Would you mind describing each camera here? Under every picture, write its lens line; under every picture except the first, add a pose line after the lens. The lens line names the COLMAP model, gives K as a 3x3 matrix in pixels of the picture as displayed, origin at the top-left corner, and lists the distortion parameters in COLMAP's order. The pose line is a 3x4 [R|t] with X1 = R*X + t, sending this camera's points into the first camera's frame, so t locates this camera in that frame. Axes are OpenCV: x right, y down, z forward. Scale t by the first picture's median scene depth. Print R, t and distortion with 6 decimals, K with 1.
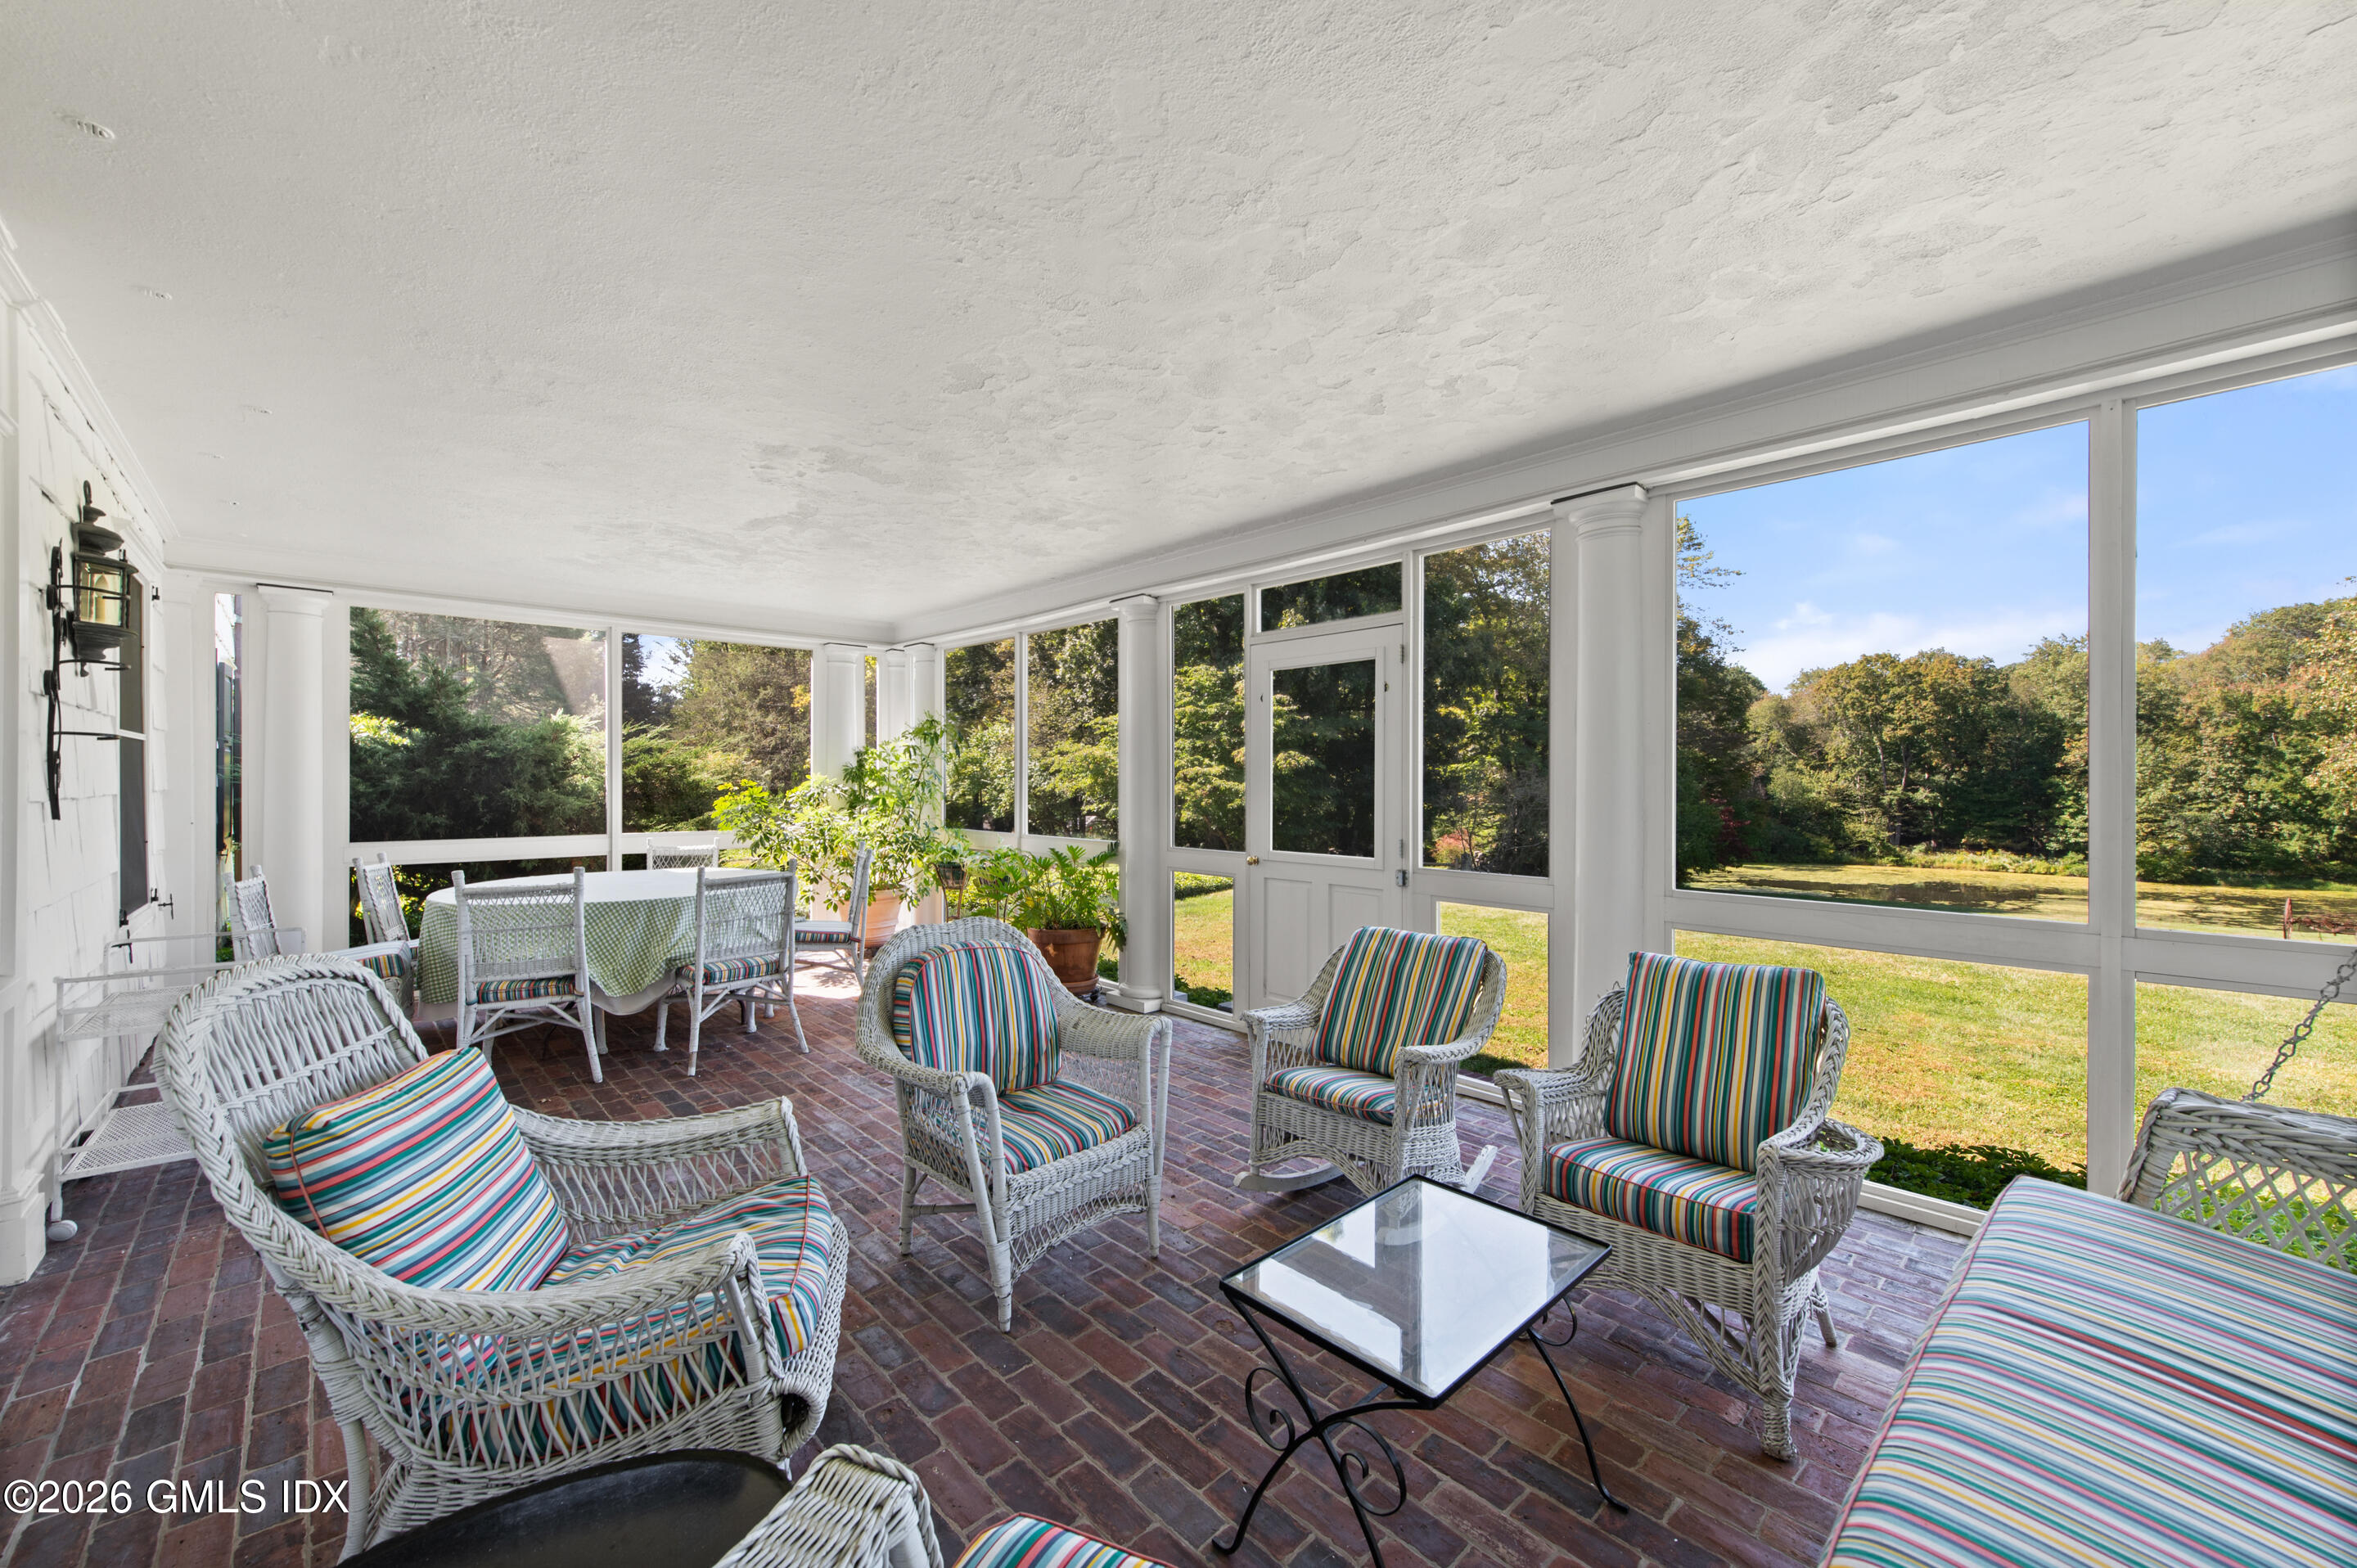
lens RADIAL K [[949.7, 0, 1179.1], [0, 949.7, 768.6], [0, 0, 1]] dist [0.016154, -0.004086]
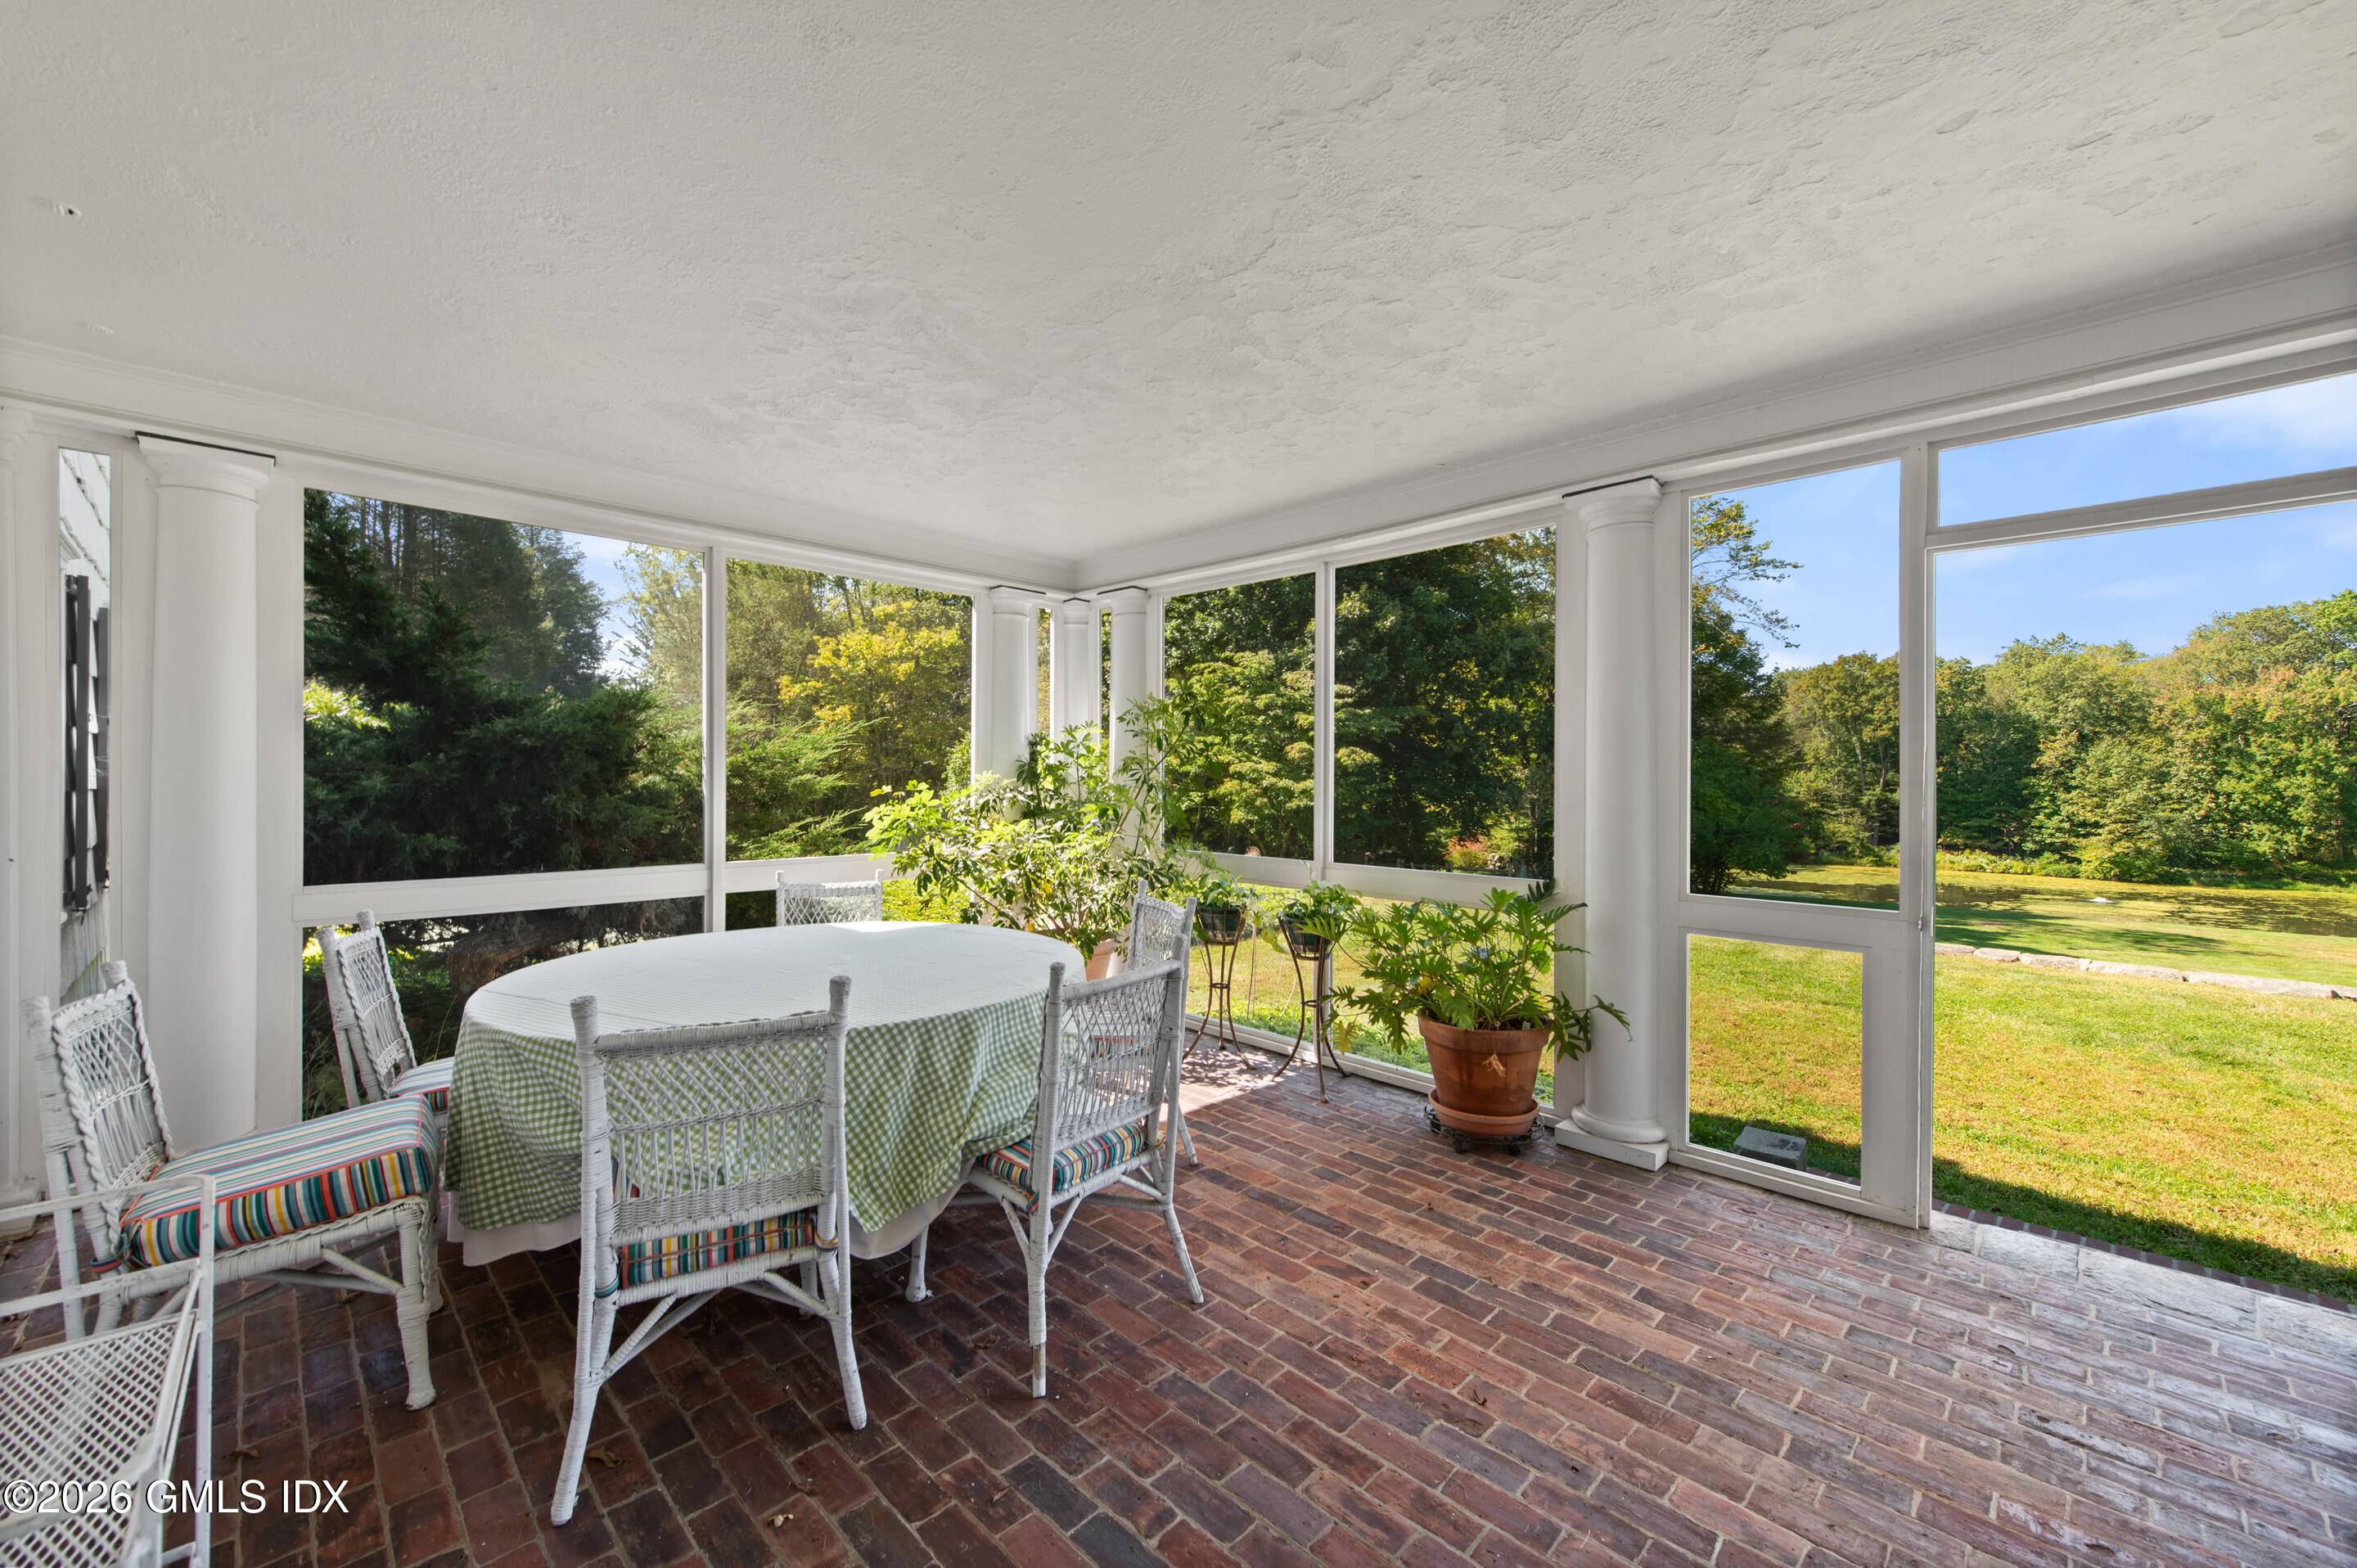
lens RADIAL K [[949.7, 0, 1178.8], [0, 949.7, 767.0], [0, 0, 1]] dist [0.016154, -0.004086]
pose [[0.999270, 0.002824, 0.038096, -0.083167], [-0.002818, 0.999996, -0.000194, 0.000506], [-0.038096, 0.000087, 0.999274, 0.092711]]
